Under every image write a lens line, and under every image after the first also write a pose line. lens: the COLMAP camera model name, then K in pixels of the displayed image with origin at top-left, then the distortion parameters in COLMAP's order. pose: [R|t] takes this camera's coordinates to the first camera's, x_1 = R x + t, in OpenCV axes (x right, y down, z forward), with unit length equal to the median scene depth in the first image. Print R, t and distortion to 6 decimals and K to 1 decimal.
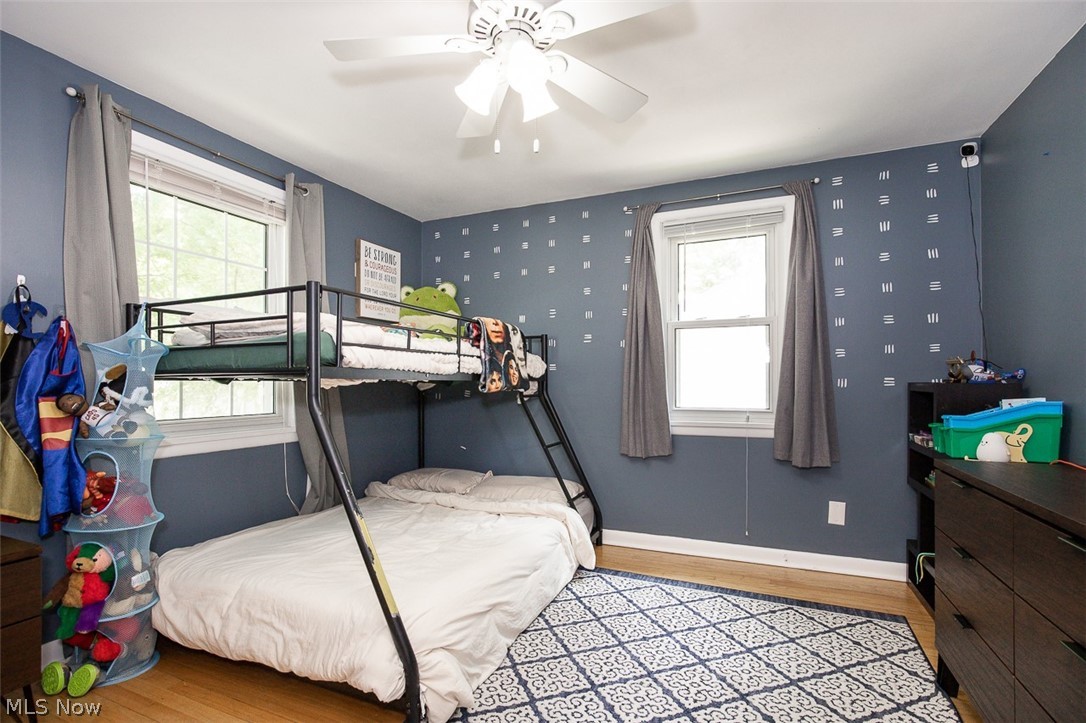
lens RADIAL K [[494.8, 0, 501.5], [0, 494.8, 390.0], [0, 0, 1]] dist [-0.013089, 0.002878]
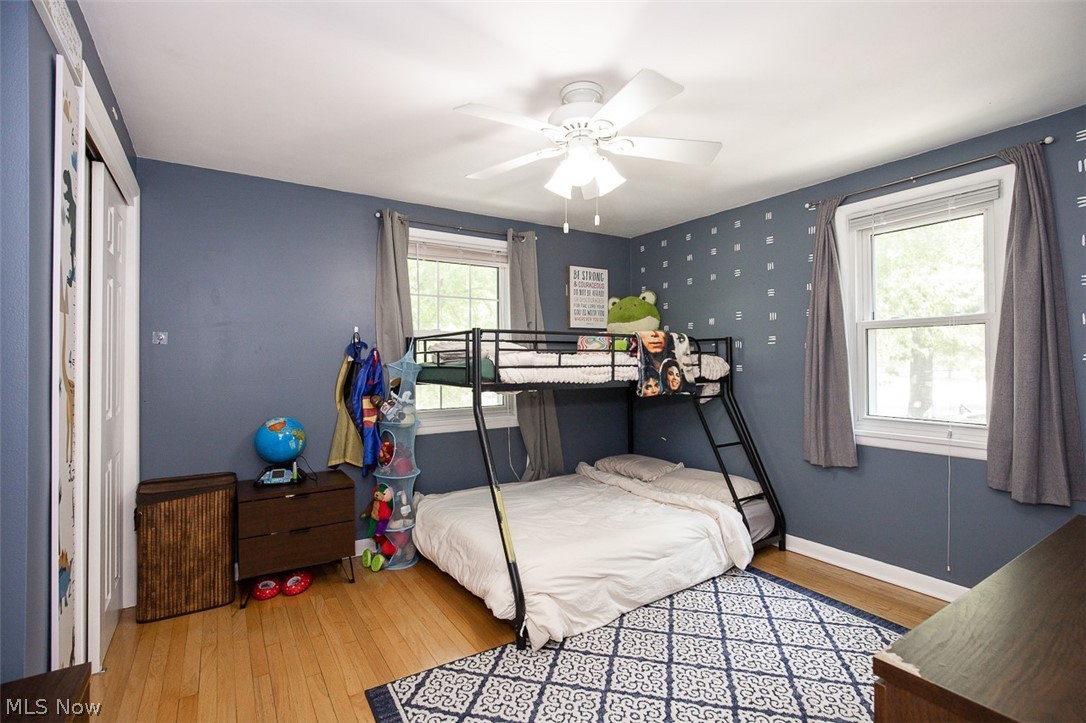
lens RADIAL K [[494.8, 0, 548.2], [0, 494.8, 361.6], [0, 0, 1]] dist [-0.013089, 0.002878]
pose [[0.845459, -0.001852, -0.534038, 0.397558], [0.003093, 0.999994, 0.001430, -0.078398], [0.534032, -0.002861, 0.845459, -0.096305]]
